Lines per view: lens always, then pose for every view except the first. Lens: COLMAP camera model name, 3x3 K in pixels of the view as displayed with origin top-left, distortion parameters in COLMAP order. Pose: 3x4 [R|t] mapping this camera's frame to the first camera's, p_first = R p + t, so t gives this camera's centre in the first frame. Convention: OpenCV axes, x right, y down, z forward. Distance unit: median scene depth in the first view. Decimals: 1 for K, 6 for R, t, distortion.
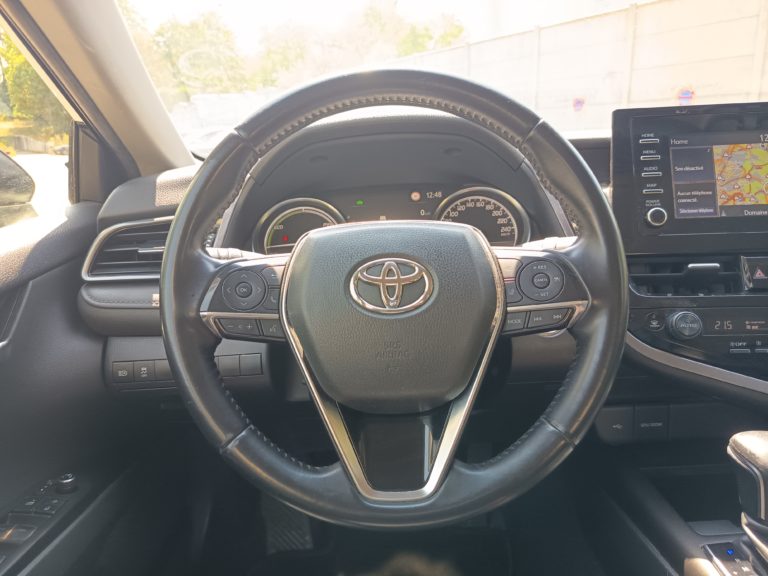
lens RADIAL K [[542.3, 0, 384.5], [0, 542.3, 289.1], [0, 0, 1]] dist [0.003991, -0.009978]
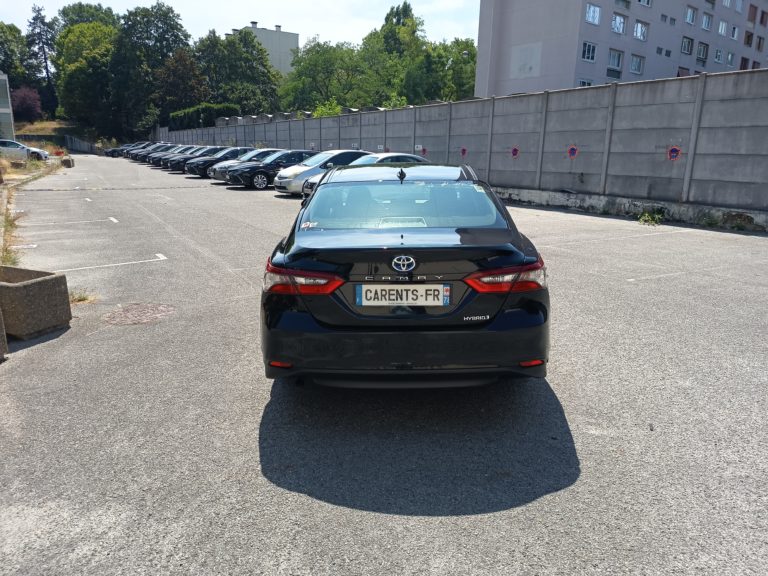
lens RADIAL K [[529.1, 0, 383.2], [0, 529.1, 291.3], [0, 0, 1]] dist [0.053289, -0.062075]
pose [[0.998804, 0.043135, -0.023012, 0.586839], [-0.043297, 0.999040, -0.006600, 1.491508], [0.022706, 0.007588, 0.999713, -9.177341]]
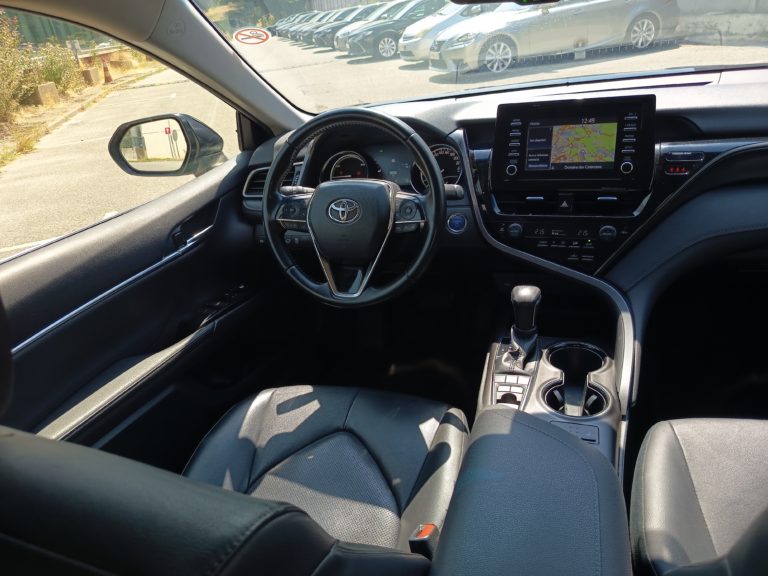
lens RADIAL K [[533.3, 0, 386.6], [0, 533.3, 288.9], [0, 0, 1]] dist [0.059060, -0.085786]
pose [[0.943589, 0.079073, -0.321540, 0.696540], [-0.004182, 0.973836, 0.227214, -0.147815], [0.331094, -0.213052, 0.919231, -0.841601]]
